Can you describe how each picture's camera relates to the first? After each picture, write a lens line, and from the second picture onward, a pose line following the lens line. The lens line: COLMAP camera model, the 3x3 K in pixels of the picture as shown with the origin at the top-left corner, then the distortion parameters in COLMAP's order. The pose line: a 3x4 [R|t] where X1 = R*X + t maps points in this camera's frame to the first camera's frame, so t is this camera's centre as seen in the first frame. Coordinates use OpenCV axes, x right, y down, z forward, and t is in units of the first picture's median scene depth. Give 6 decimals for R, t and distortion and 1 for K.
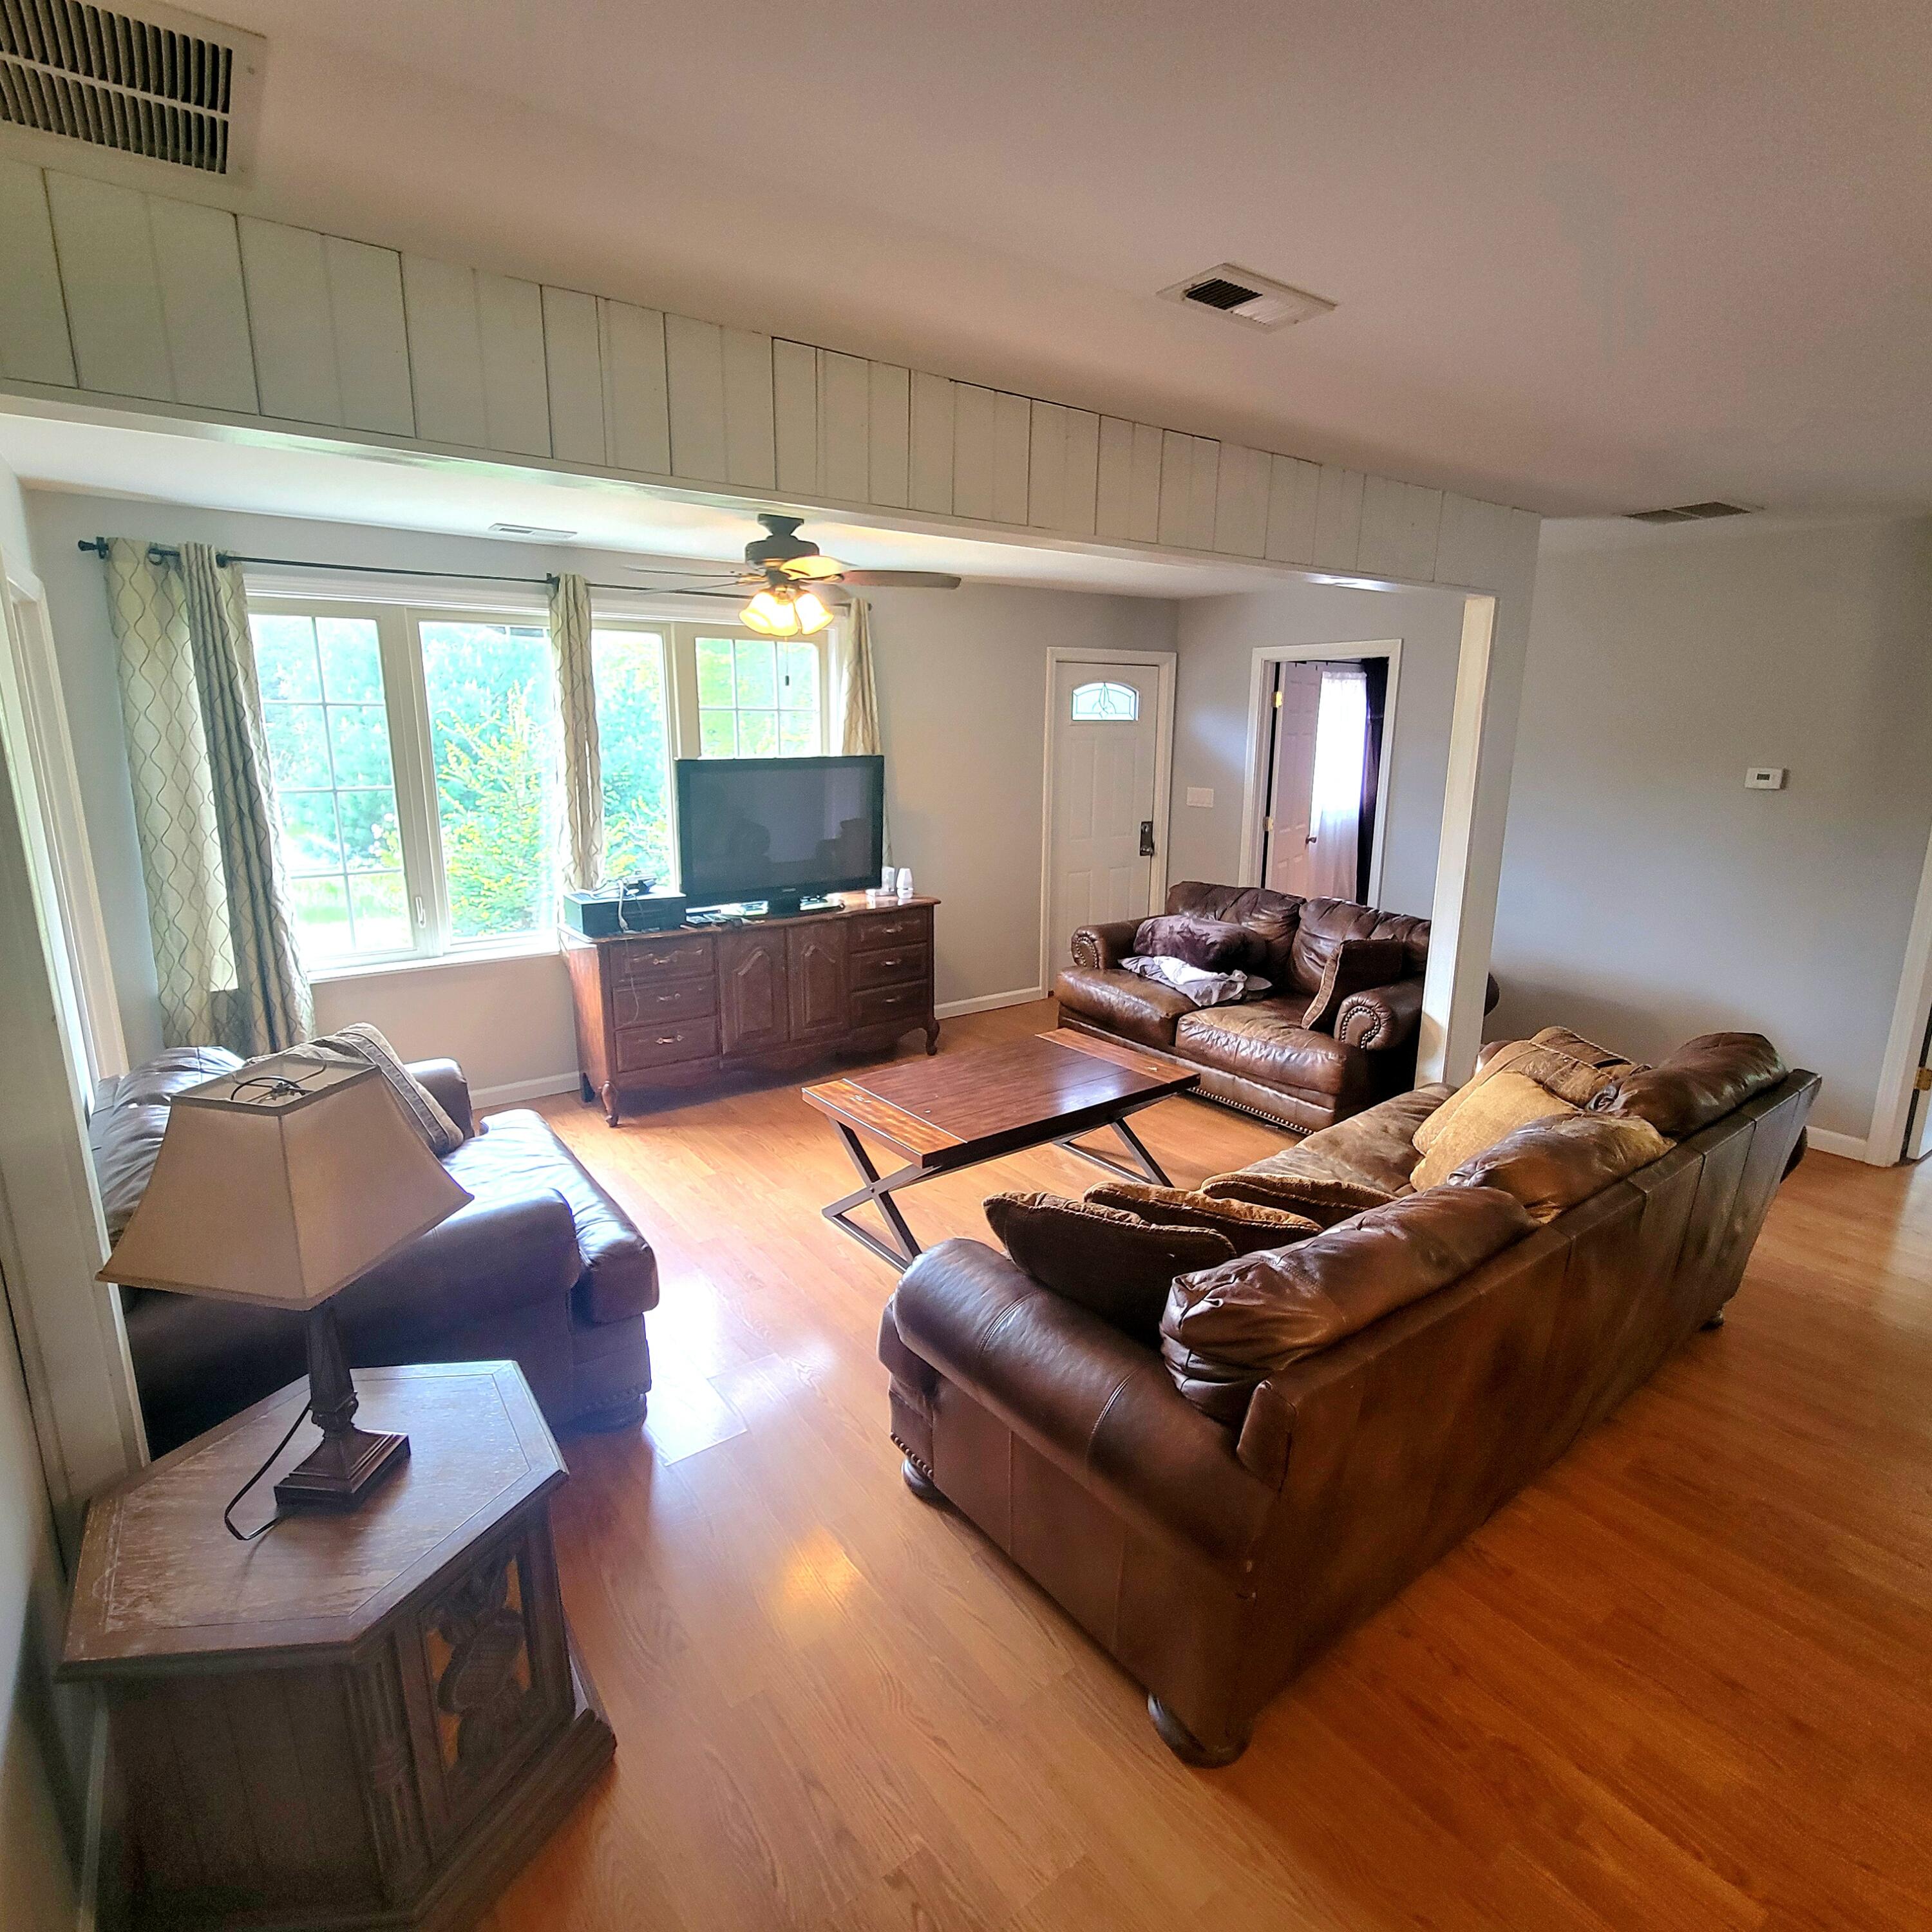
lens RADIAL K [[1043.1, 0, 966.0], [0, 1043.1, 966.0], [0, 0, 1]] dist [-0.000699, 0.000832]
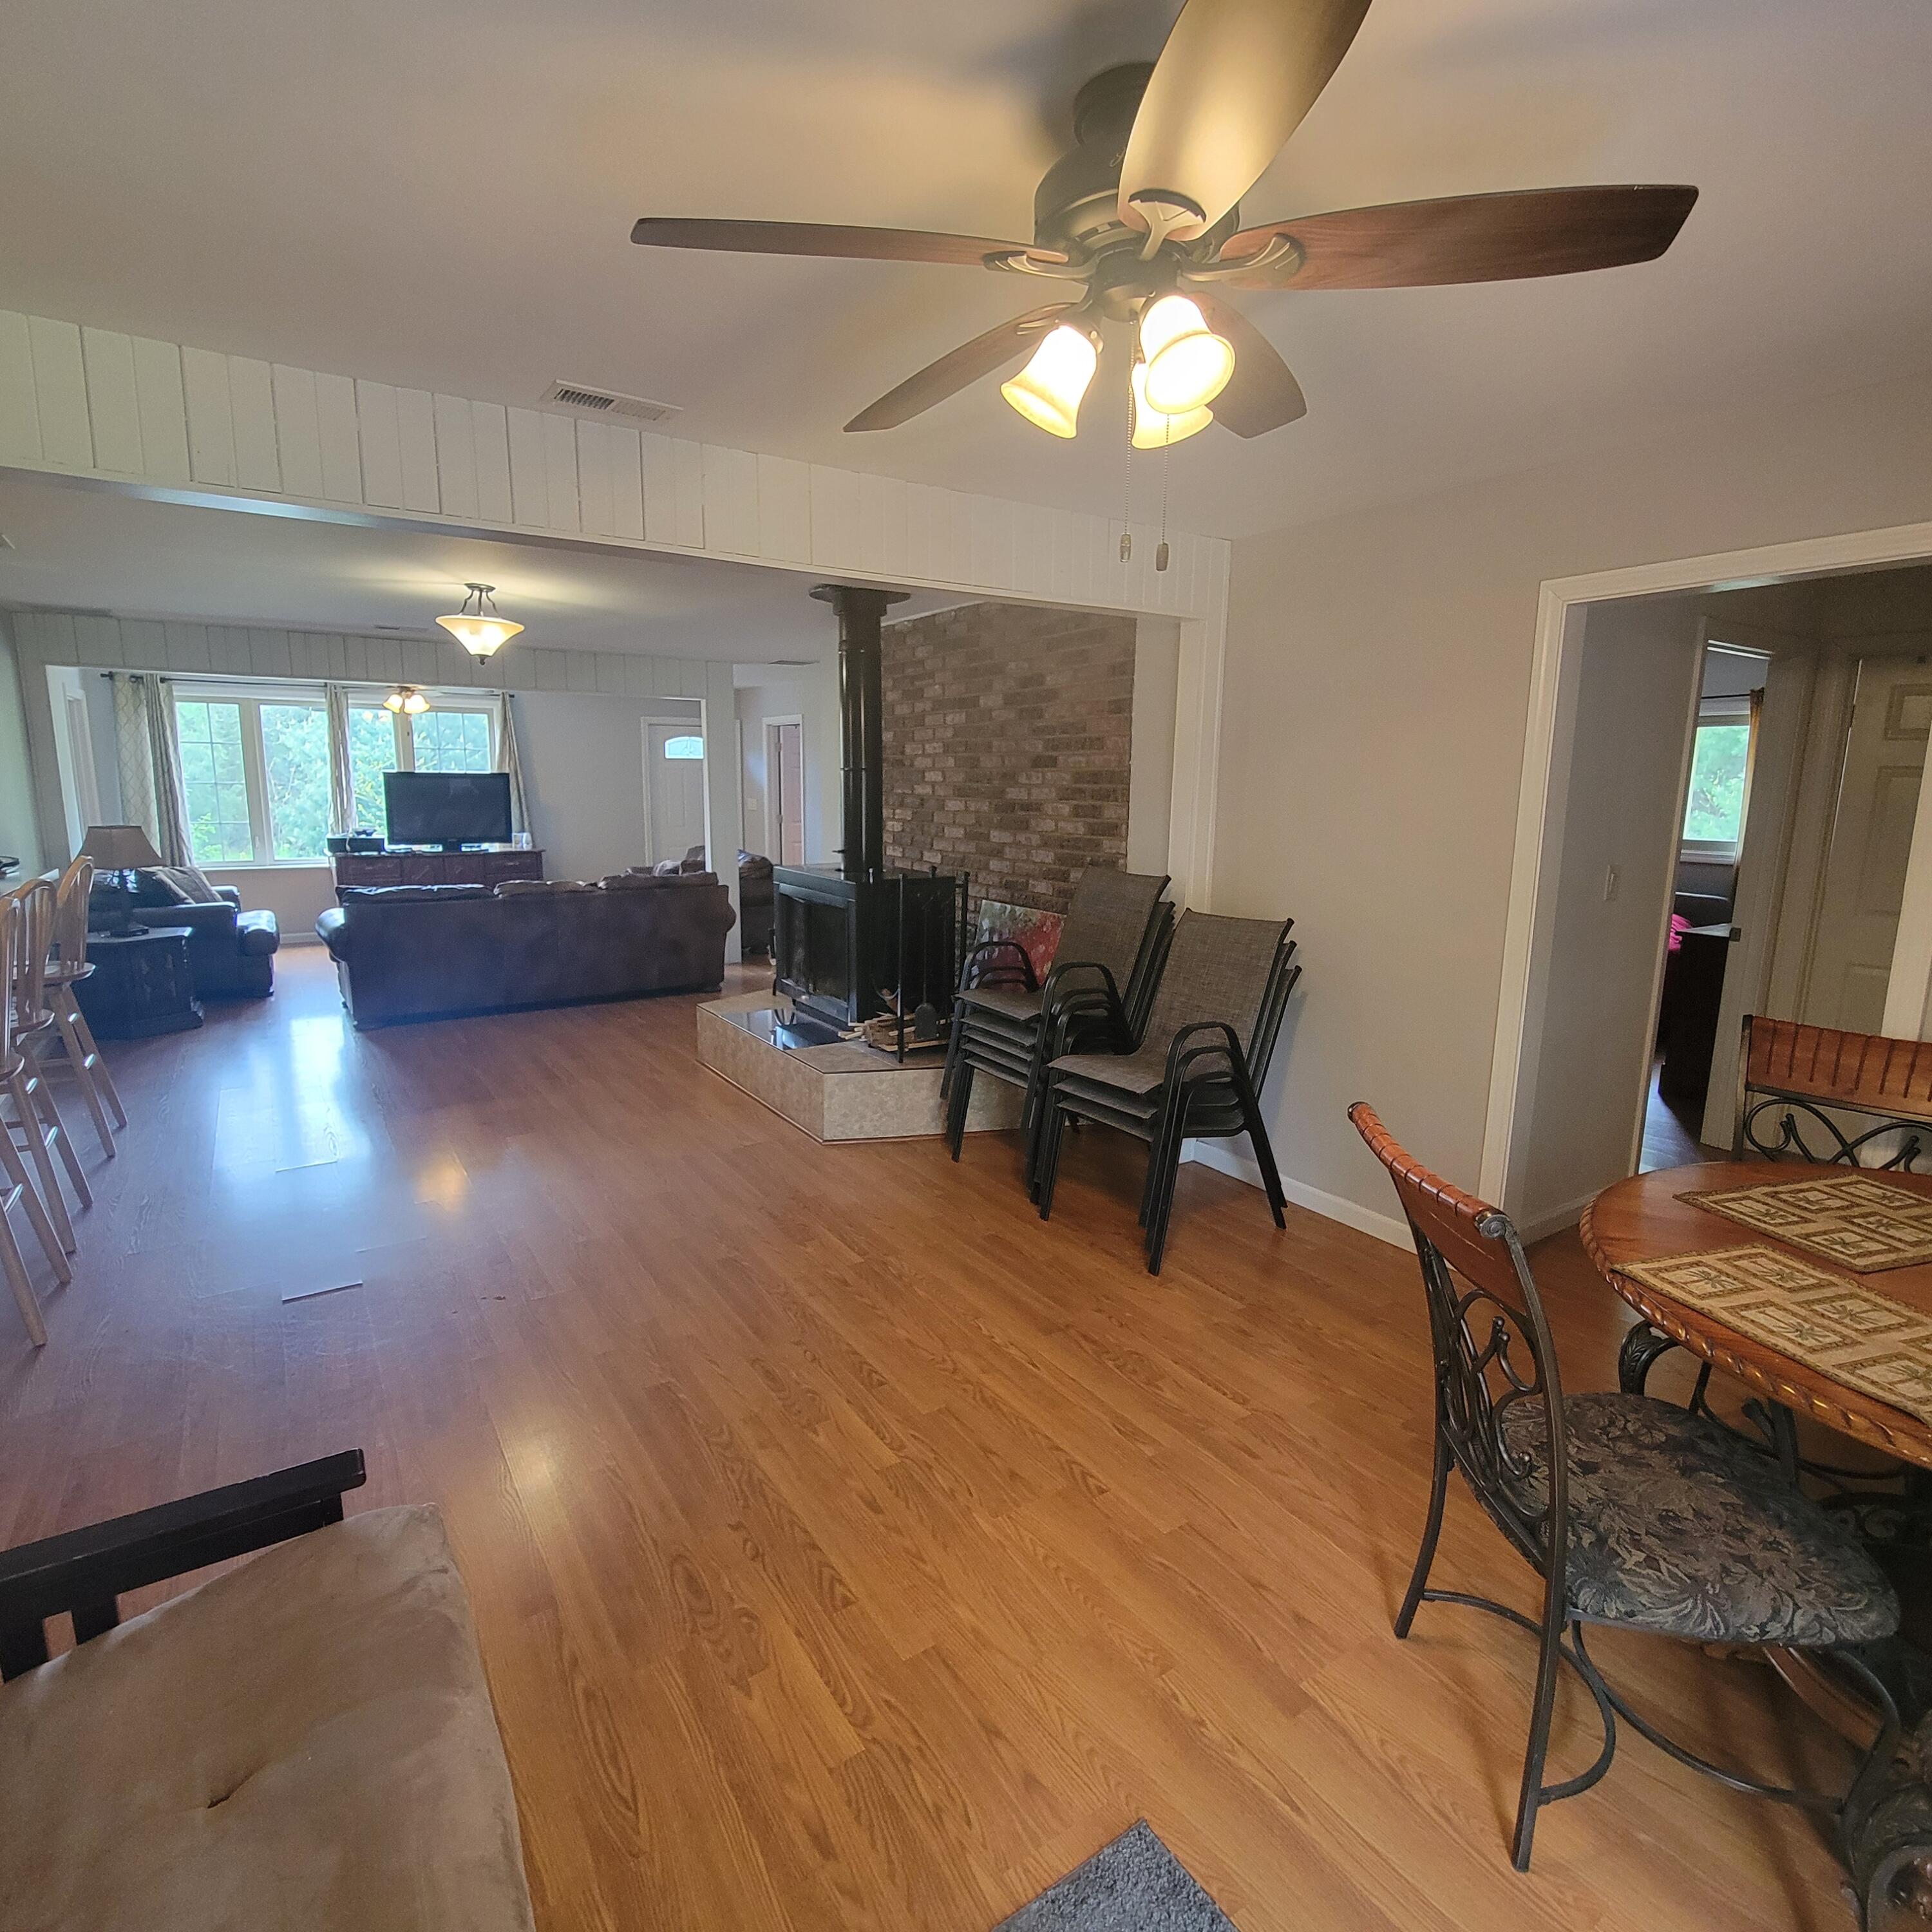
lens RADIAL K [[1019.5, 0, 966.0], [0, 1019.5, 966.0], [0, 0, 1]] dist [0.001293, -0.000148]
pose [[0.998946, 0.015556, -0.043183, 0.955825], [-0.017635, 0.998683, -0.048182, 0.260734], [0.042377, 0.048893, 0.997905, -0.935015]]
